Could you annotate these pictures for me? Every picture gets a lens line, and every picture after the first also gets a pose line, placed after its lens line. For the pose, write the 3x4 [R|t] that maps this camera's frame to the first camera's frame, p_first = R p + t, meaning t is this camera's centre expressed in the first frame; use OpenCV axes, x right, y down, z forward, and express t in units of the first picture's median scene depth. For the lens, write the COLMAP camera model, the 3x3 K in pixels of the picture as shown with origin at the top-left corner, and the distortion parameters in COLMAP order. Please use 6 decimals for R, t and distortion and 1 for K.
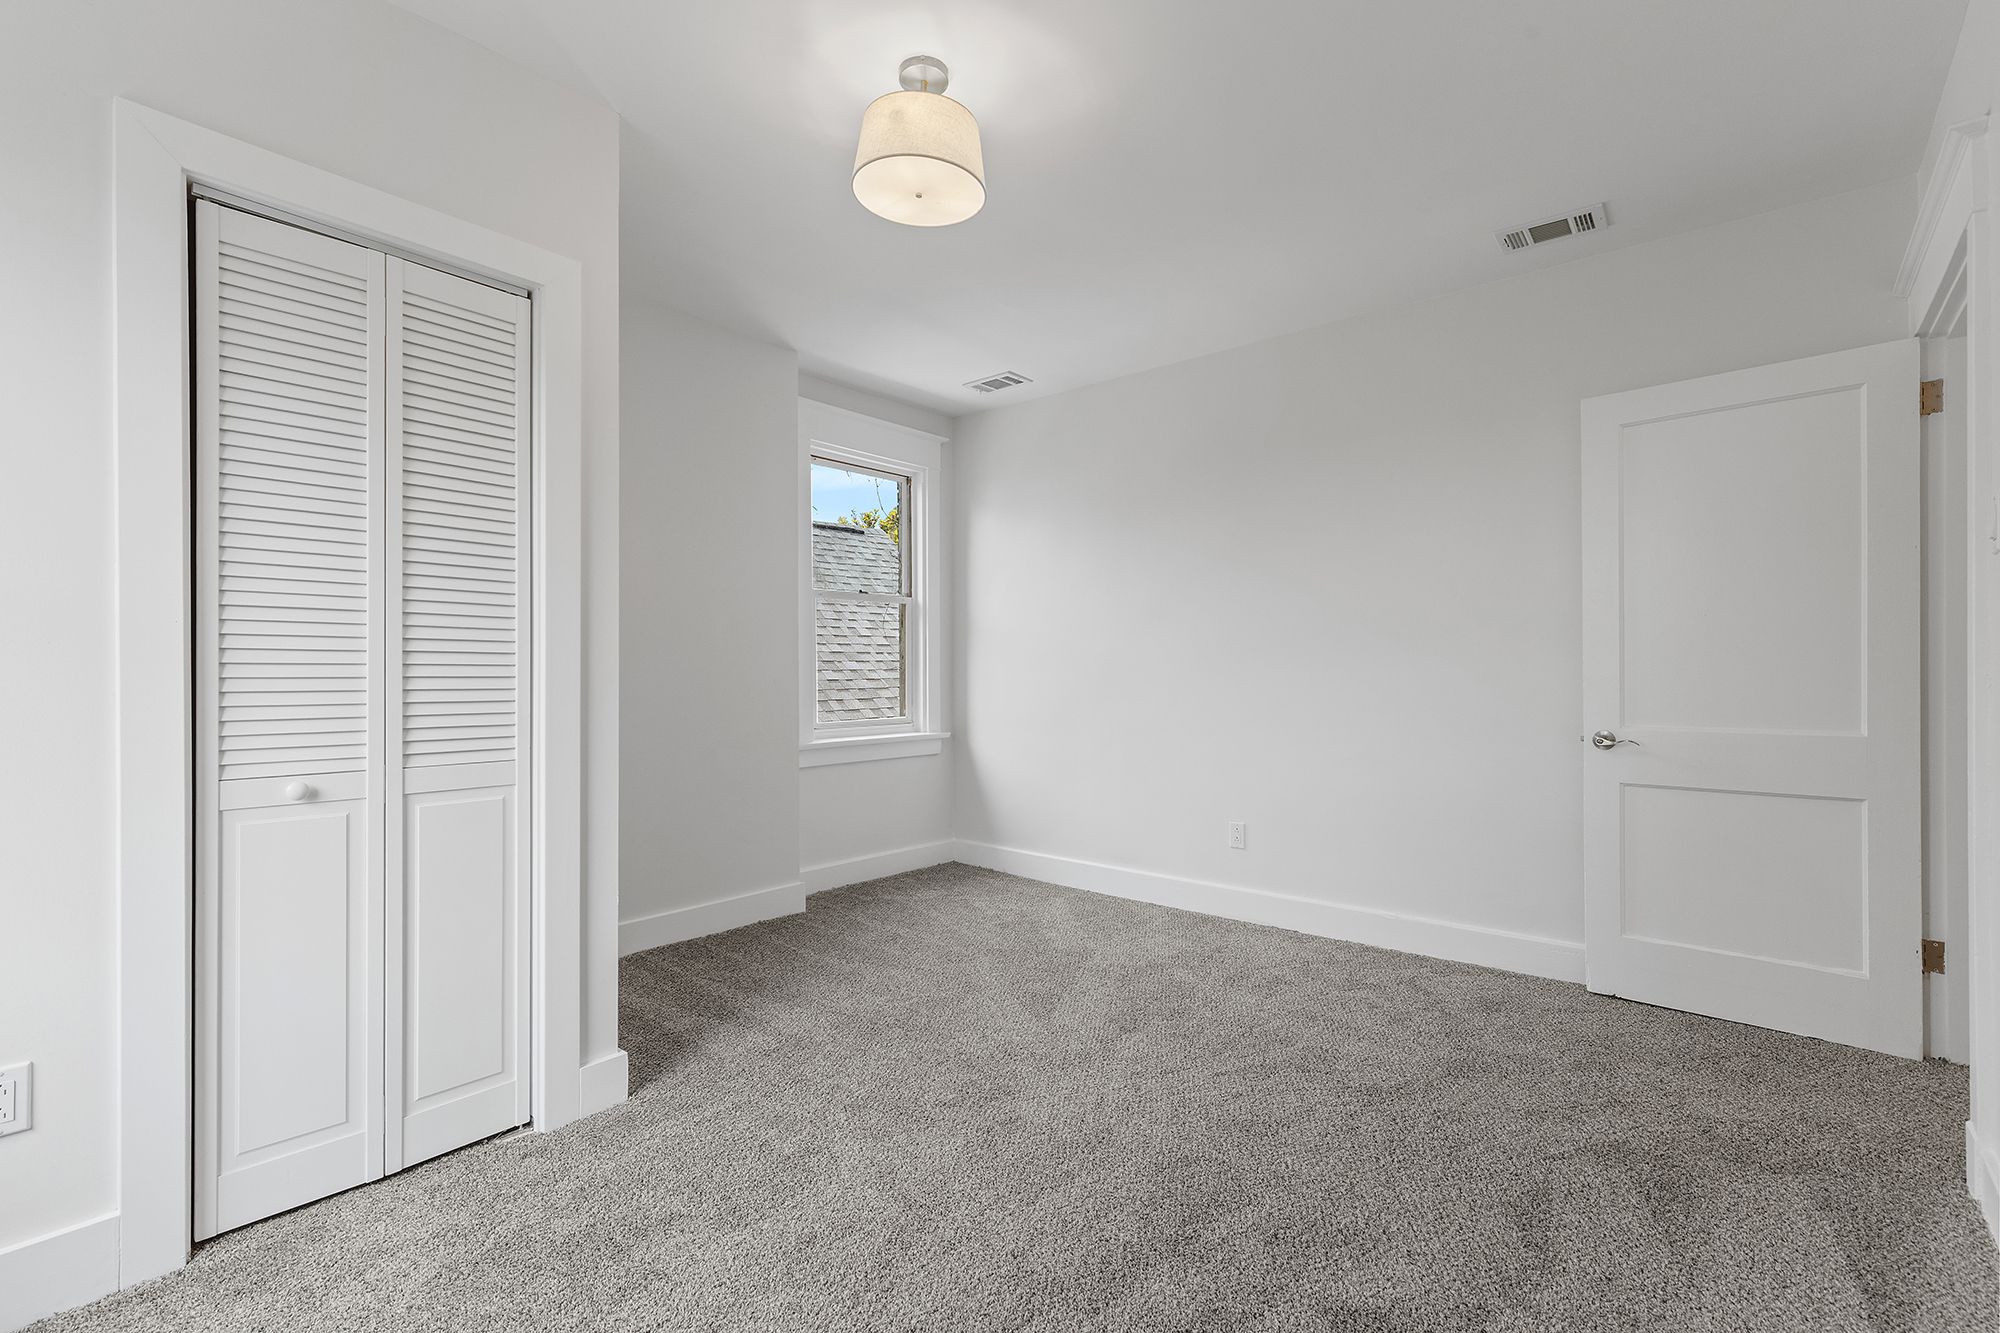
lens RADIAL K [[912.7, 0, 998.7], [0, 912.7, 673.7], [0, 0, 1]] dist [-0.002626, -0.000612]
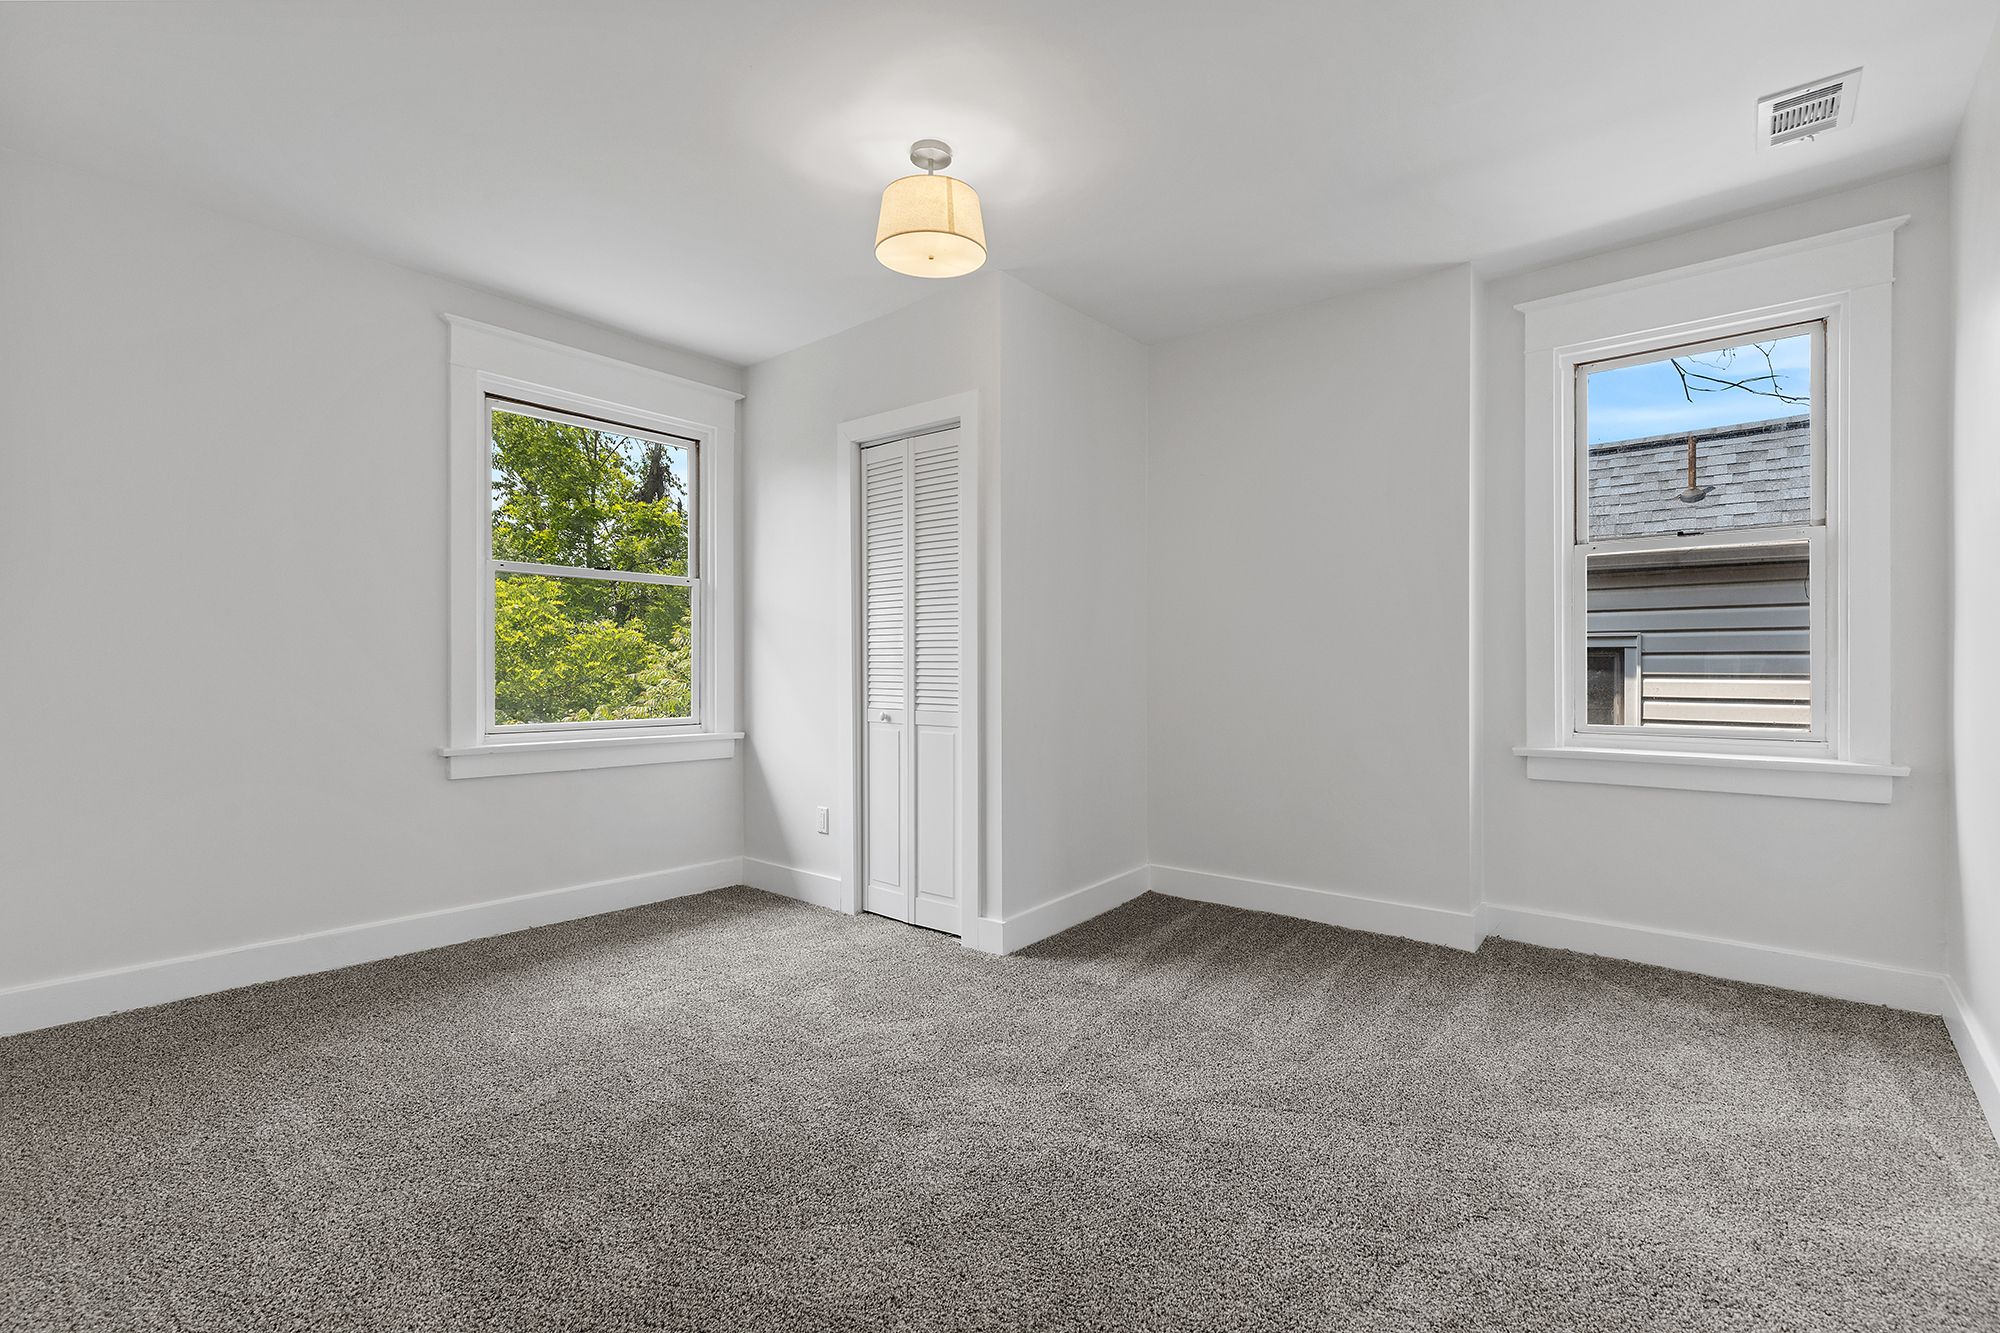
lens RADIAL K [[910.8, 0, 1007.2], [0, 910.8, 668.4], [0, 0, 1]] dist [0.002619, 0.000069]
pose [[-0.005031, 0.009967, -0.999938, 0.986846], [0.002684, 0.999947, 0.009954, -0.000366], [0.999984, -0.002634, -0.005058, 0.977684]]
